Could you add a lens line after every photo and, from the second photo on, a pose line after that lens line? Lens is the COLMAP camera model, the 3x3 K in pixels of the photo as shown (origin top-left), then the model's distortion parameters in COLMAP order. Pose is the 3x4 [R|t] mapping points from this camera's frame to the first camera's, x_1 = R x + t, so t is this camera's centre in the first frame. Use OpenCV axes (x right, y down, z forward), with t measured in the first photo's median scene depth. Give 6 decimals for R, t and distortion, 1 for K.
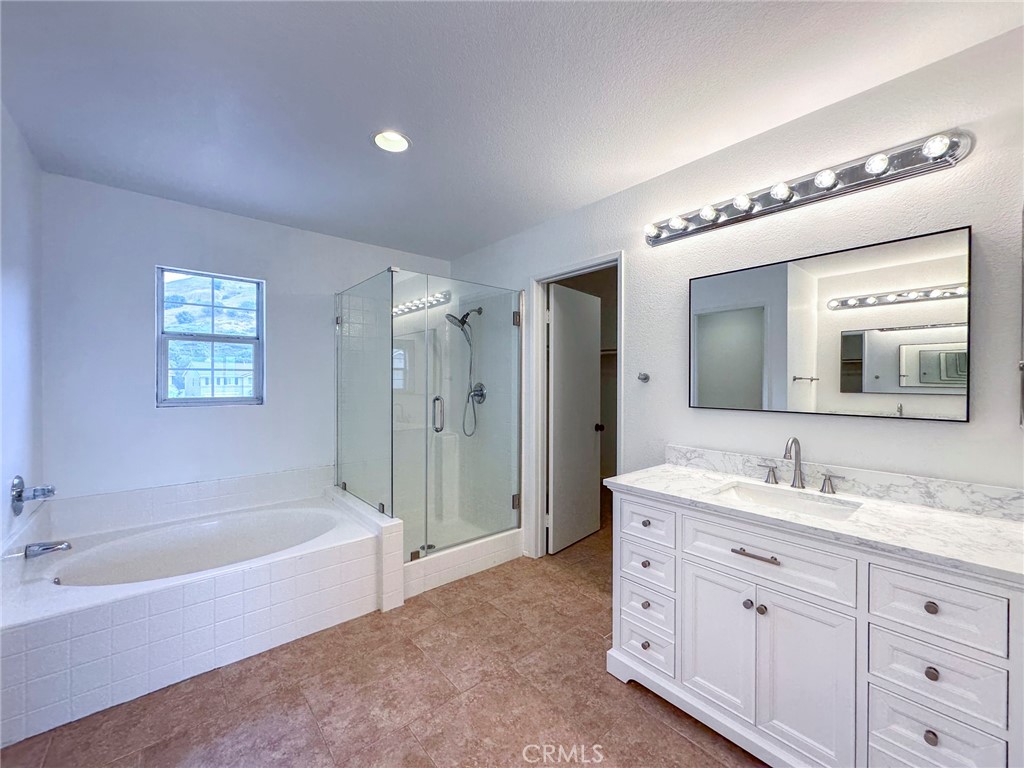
lens RADIAL K [[410.9, 0, 512.0], [0, 410.9, 384.0], [0, 0, 1]] dist [-0.002192, 0.000190]
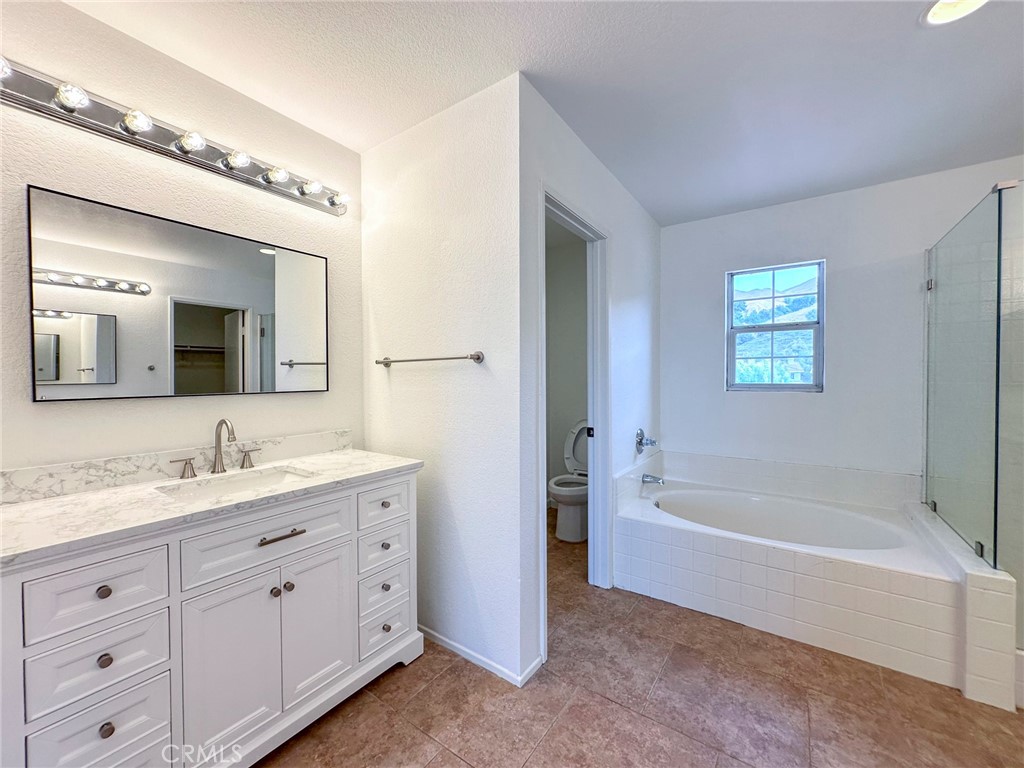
lens RADIAL K [[410.9, 0, 512.0], [0, 410.9, 384.0], [0, 0, 1]] dist [-0.002192, 0.000190]
pose [[0.257140, 0.012008, -0.966300, 0.150274], [-0.003284, 0.999928, 0.011552, 0.029017], [0.966369, 0.000202, 0.257161, 0.096028]]
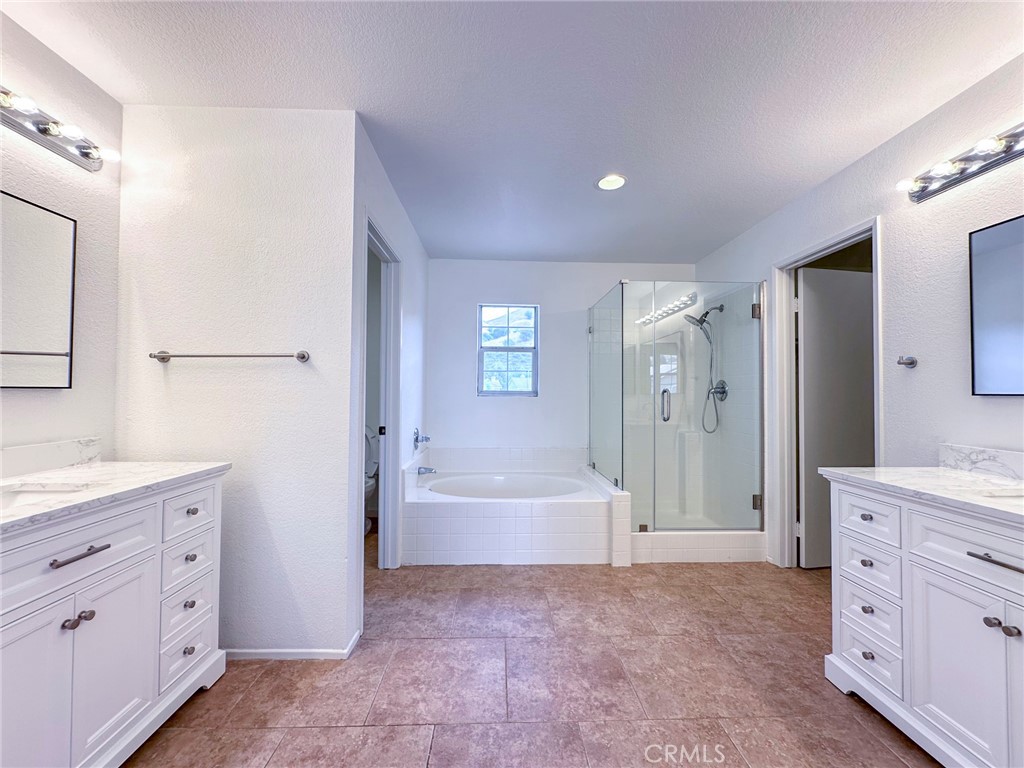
lens RADIAL K [[410.9, 0, 512.0], [0, 410.9, 384.0], [0, 0, 1]] dist [-0.002192, 0.000190]
pose [[0.786977, -0.009770, -0.616904, 0.207359], [-0.009649, 0.999557, -0.028139, 0.061067], [0.616906, 0.028097, 0.786535, -0.146559]]
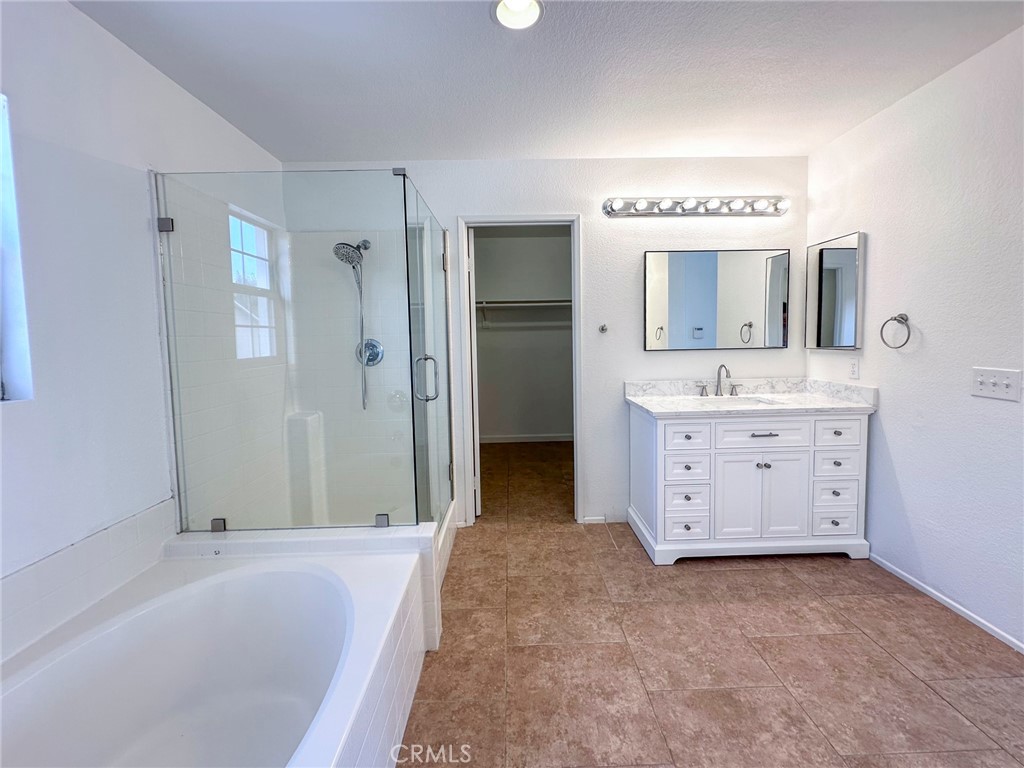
lens RADIAL K [[421.3, 0, 521.9], [0, 421.3, 361.9], [0, 0, 1]] dist [-0.000882, 0.000114]
pose [[0.627896, -0.062898, 0.775751, -0.795422], [0.026302, 0.997875, 0.059619, 0.002206], [-0.777853, -0.017031, 0.628216, 0.432284]]
